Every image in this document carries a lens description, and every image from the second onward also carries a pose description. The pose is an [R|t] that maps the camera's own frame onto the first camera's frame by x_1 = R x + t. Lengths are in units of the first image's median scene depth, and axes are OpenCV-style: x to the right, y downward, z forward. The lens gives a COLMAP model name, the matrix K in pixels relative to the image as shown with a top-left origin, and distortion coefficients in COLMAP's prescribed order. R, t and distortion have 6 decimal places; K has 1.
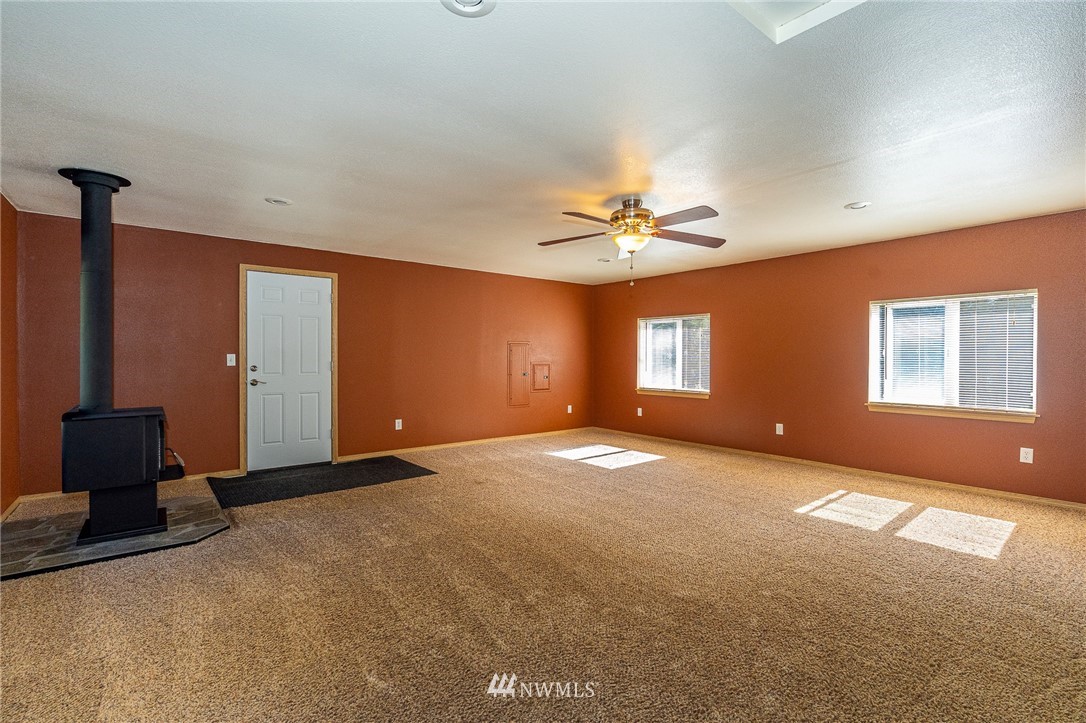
lens RADIAL K [[496.2, 0, 550.1], [0, 496.2, 364.0], [0, 0, 1]] dist [-0.000541, 0.000538]
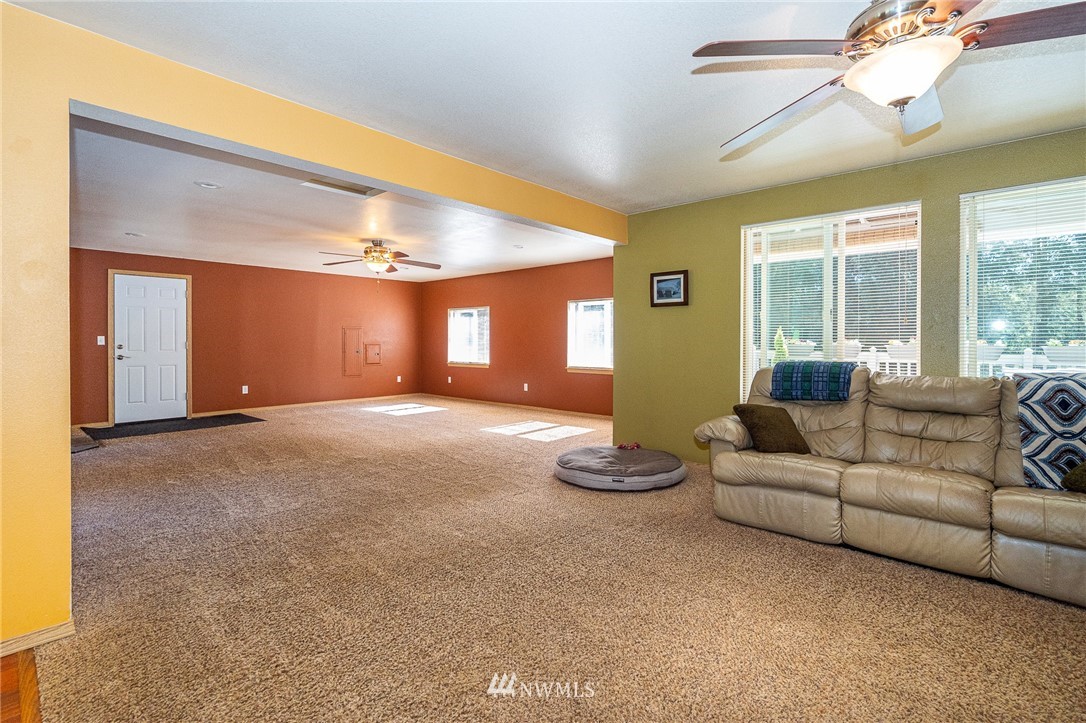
lens RADIAL K [[496.2, 0, 542.9], [0, 496.2, 343.7], [0, 0, 1]] dist [-0.000541, 0.000538]
pose [[0.988365, -0.004106, 0.152043, 0.297214], [0.005031, 0.999971, -0.005699, 0.012734], [-0.152015, 0.006398, 0.988357, -0.451399]]
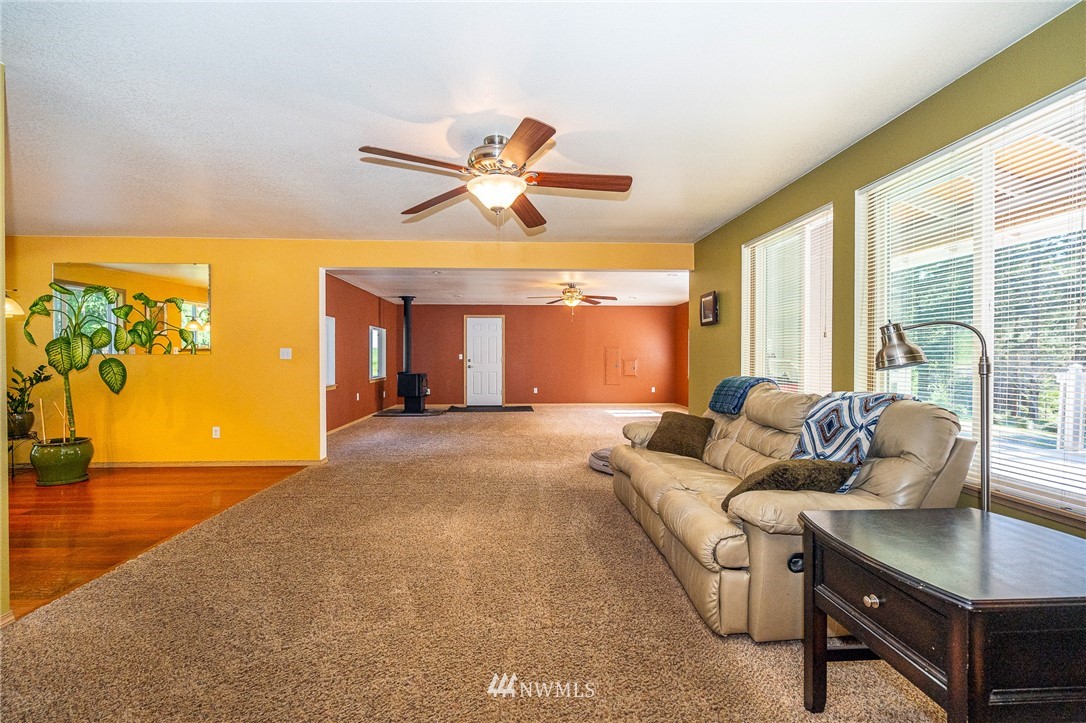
lens RADIAL K [[496.2, 0, 543.3], [0, 496.2, 357.3], [0, 0, 1]] dist [-0.000541, 0.000538]
pose [[0.806923, -0.001317, -0.590655, 0.920376], [-0.006853, 0.999909, -0.011593, 0.016760], [0.590617, 0.013402, 0.806841, -0.570960]]
